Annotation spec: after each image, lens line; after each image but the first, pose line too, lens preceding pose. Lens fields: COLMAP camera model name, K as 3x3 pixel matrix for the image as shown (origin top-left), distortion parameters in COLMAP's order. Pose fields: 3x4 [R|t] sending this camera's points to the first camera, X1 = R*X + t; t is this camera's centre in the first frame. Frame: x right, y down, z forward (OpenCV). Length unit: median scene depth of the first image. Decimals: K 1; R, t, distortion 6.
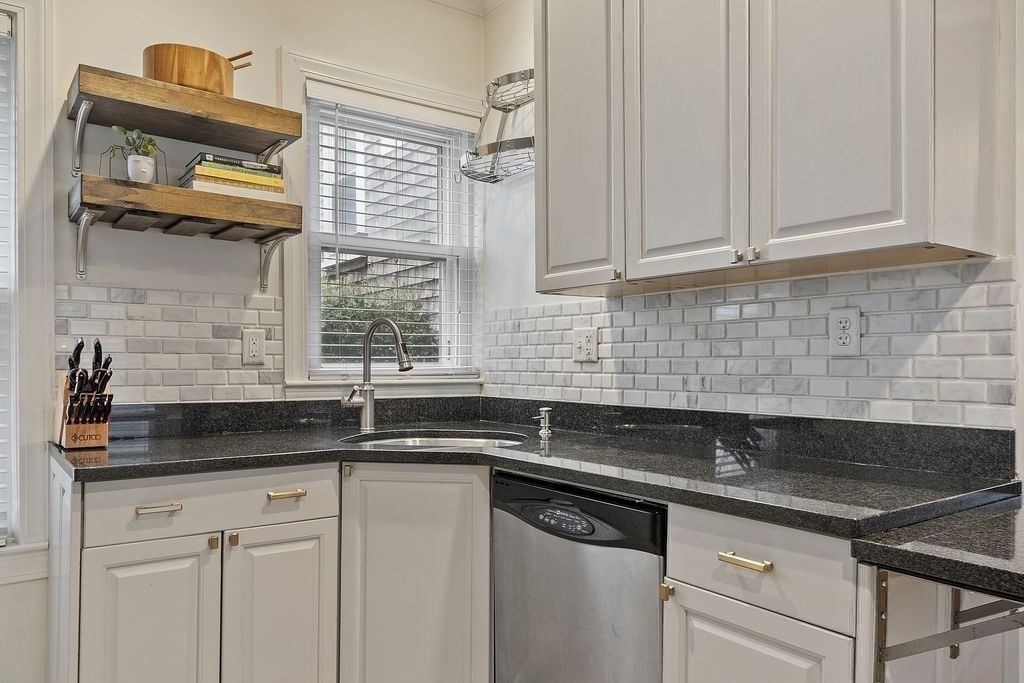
lens RADIAL K [[724.7, 0, 515.0], [0, 724.7, 359.8], [0, 0, 1]] dist [0.013332, -0.009022]
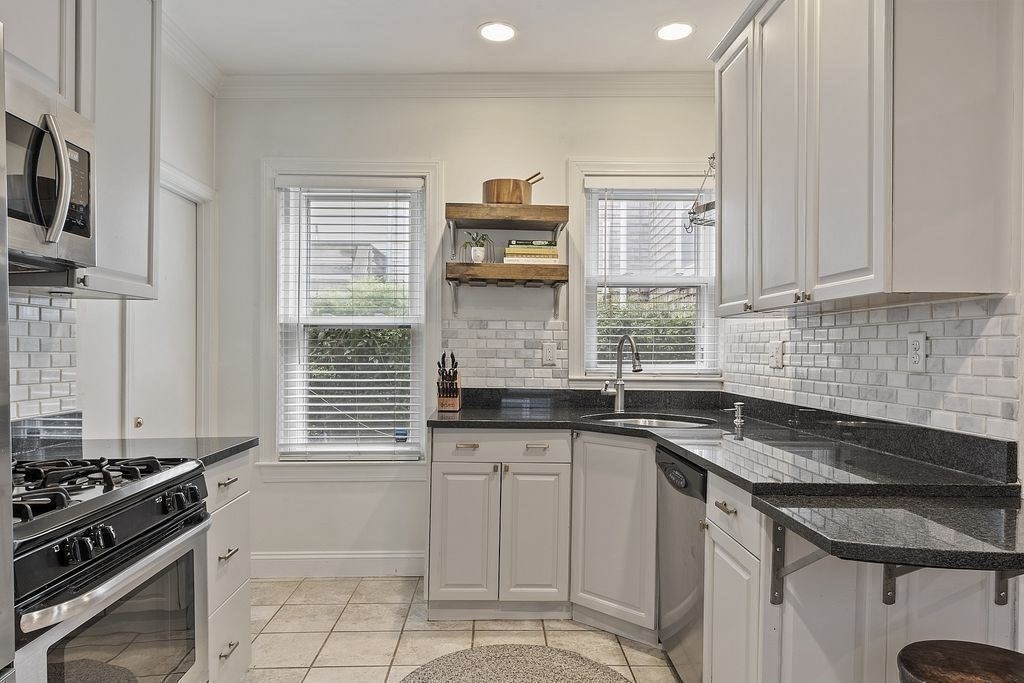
lens RADIAL K [[642.2, 0, 507.6], [0, 642.2, 350.4], [0, 0, 1]] dist [0.002794, -0.001849]
pose [[0.820727, 0.006672, -0.571281, 0.418811], [-0.006356, 0.999977, 0.002547, -0.033445], [0.571285, 0.001541, 0.820751, -0.224026]]
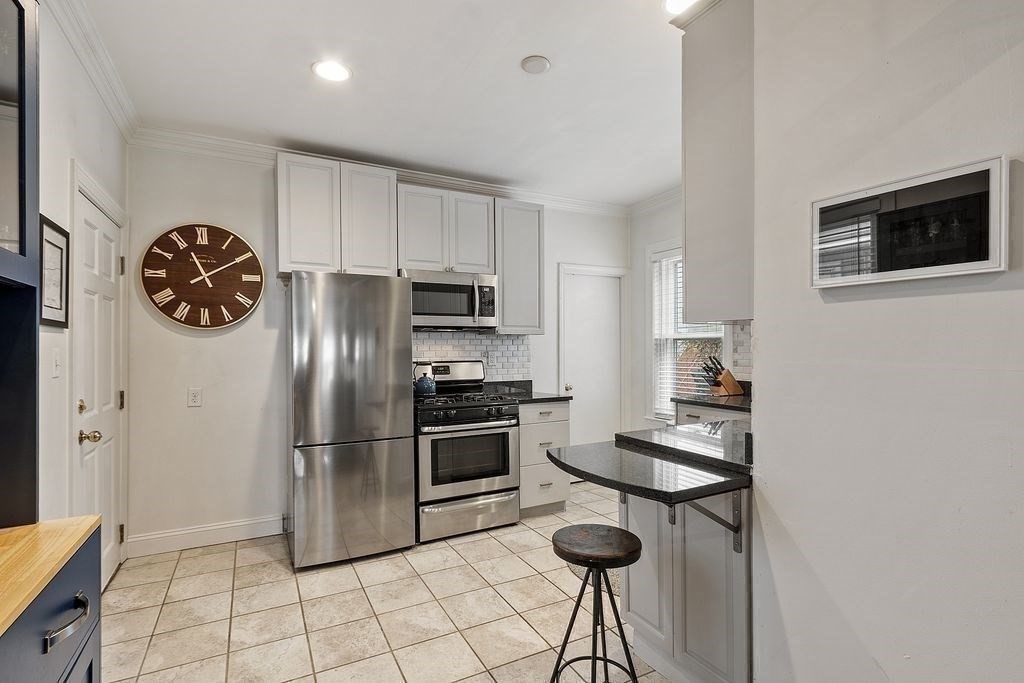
lens RADIAL K [[494.3, 0, 507.8], [0, 494.3, 349.6], [0, 0, 1]] dist [0.002696, 0.000122]
pose [[-0.151968, 0.007707, -0.988355, 1.200144], [0.009130, 0.999938, 0.006394, -0.063220], [0.988343, -0.008052, -0.152029, 0.410899]]
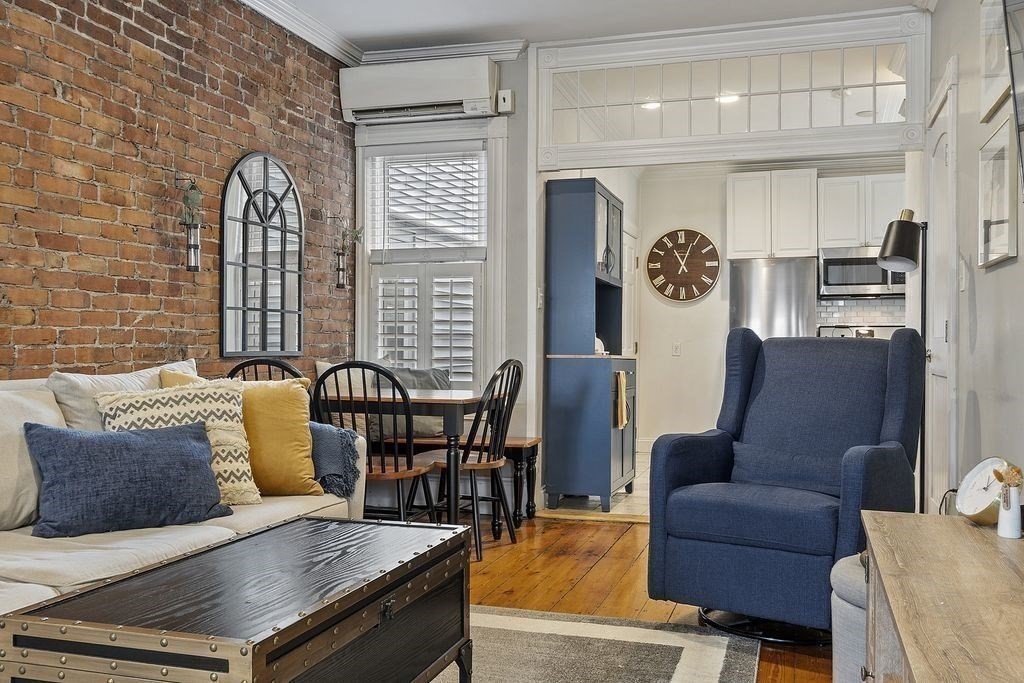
lens RADIAL K [[934.3, 0, 510.2], [0, 934.3, 343.0], [0, 0, 1]] dist [0.013702, 0.000000]
pose [[-0.802838, 0.004278, -0.596183, 2.773503], [0.005316, 0.999986, 0.000018, 0.044099], [0.596174, -0.003155, -0.802849, 1.981983]]
